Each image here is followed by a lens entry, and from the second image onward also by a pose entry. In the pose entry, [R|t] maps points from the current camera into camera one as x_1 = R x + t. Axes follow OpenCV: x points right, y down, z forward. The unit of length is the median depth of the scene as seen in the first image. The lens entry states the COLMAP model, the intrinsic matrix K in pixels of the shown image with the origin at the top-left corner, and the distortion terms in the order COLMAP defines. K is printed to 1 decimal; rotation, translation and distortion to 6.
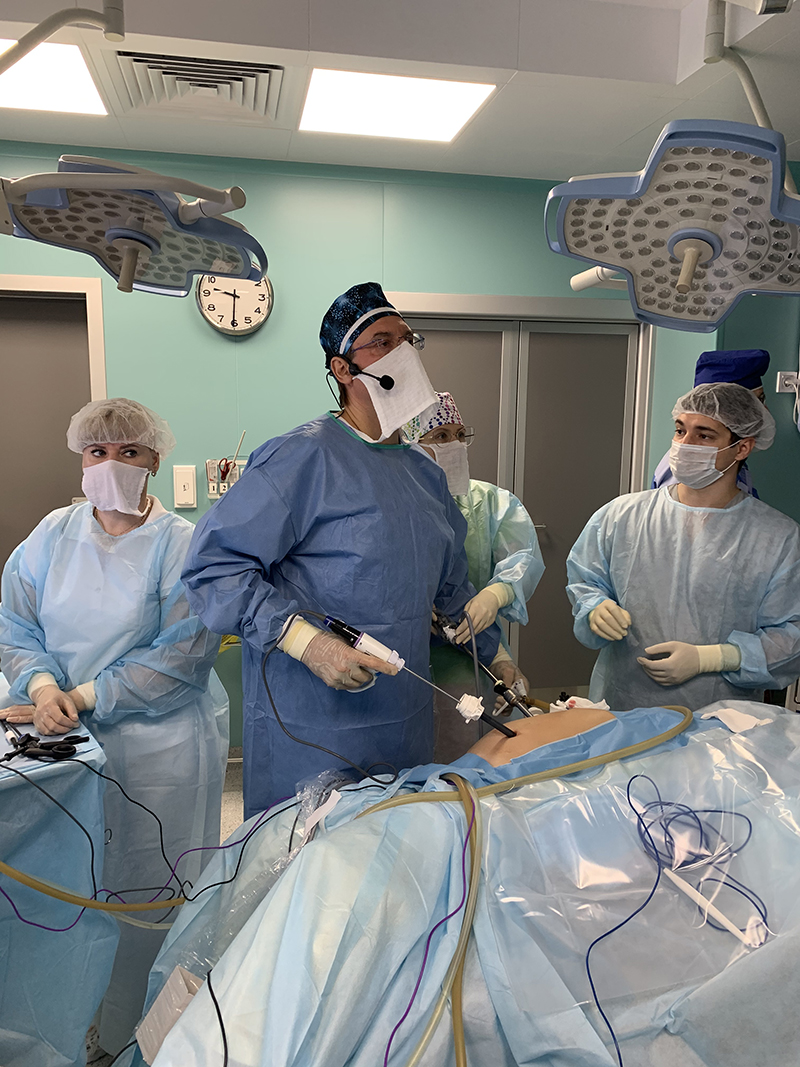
lens RADIAL K [[813.0, 0, 400.0], [0, 813.0, 533.5], [0, 0, 1]] dist [0.006612, -0.030618]
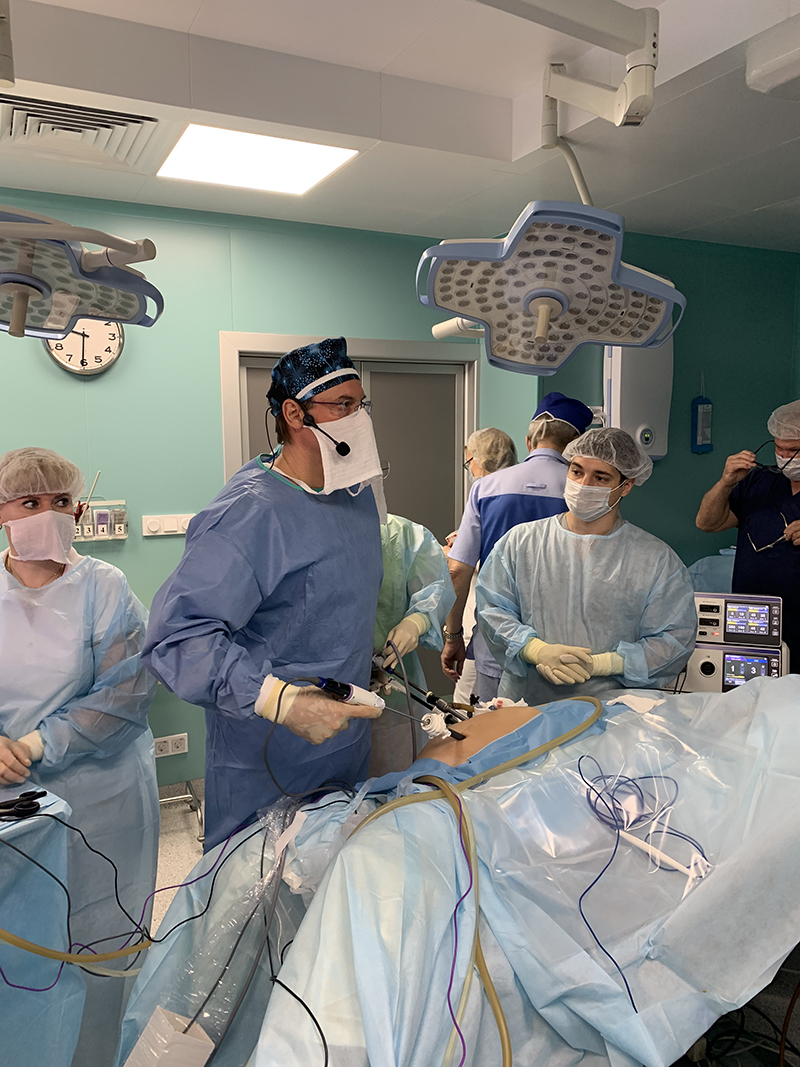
lens RADIAL K [[813.0, 0, 400.0], [0, 813.0, 533.5], [0, 0, 1]] dist [0.006612, -0.030618]
pose [[0.963993, -0.050921, 0.261005, -0.181744], [0.059858, 0.997858, -0.026402, -0.007976], [-0.259102, 0.041075, 0.964976, -0.062437]]
